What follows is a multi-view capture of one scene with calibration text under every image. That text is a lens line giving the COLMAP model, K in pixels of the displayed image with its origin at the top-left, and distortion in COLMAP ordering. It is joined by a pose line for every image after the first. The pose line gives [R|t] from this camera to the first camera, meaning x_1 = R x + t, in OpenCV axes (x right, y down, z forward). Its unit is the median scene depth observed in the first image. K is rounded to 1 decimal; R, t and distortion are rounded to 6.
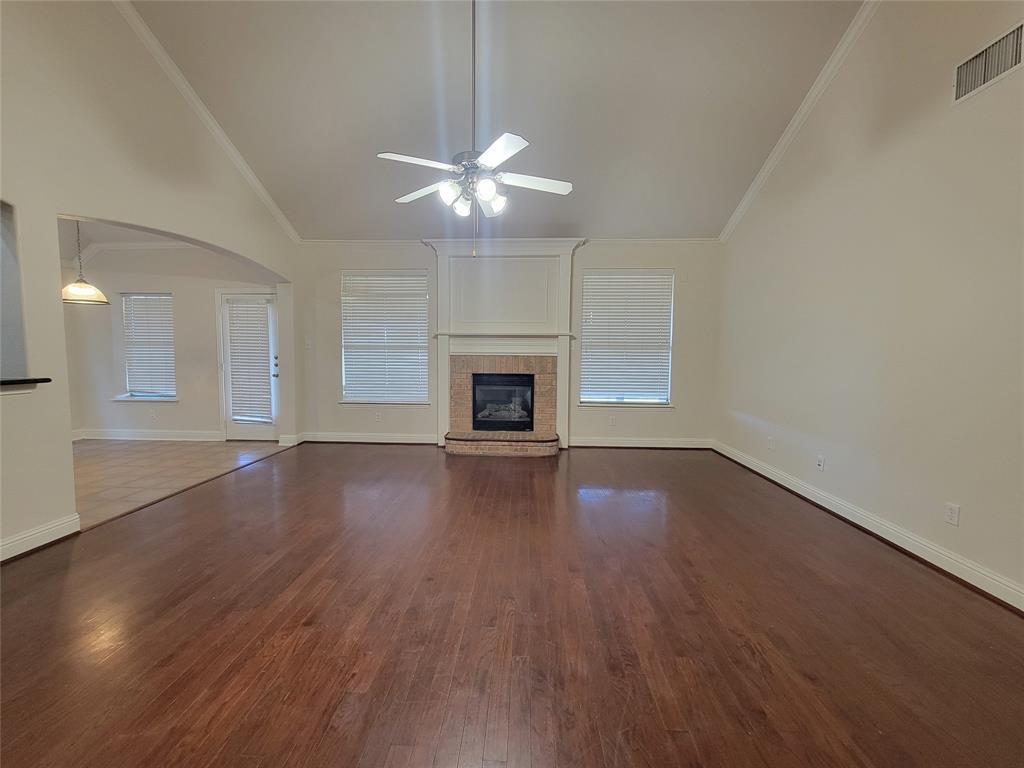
lens RADIAL K [[416.4, 0, 512.8], [0, 416.4, 381.3], [0, 0, 1]] dist [0.000895, 0.000020]
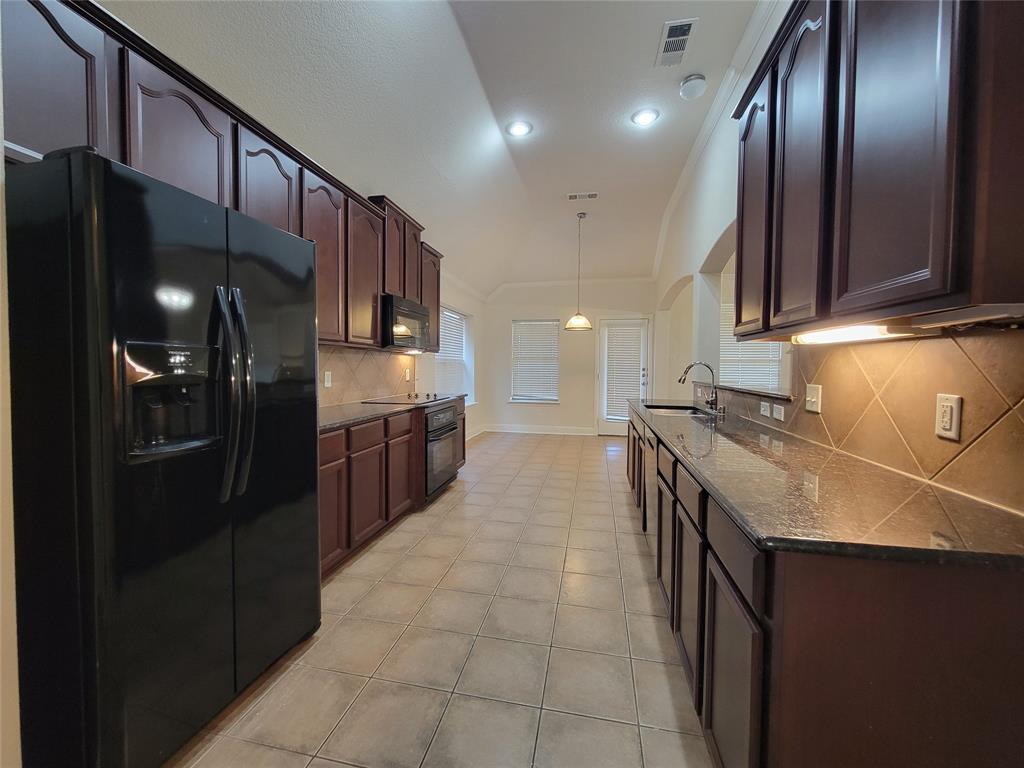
lens RADIAL K [[416.4, 0, 512.1], [0, 416.4, 376.4], [0, 0, 1]] dist [0.000895, 0.000020]
pose [[0.984486, 0.002050, -0.175451, -0.736730], [-0.010976, 0.998693, -0.049919, 0.030028], [0.175120, 0.051070, 0.983222, -0.299467]]
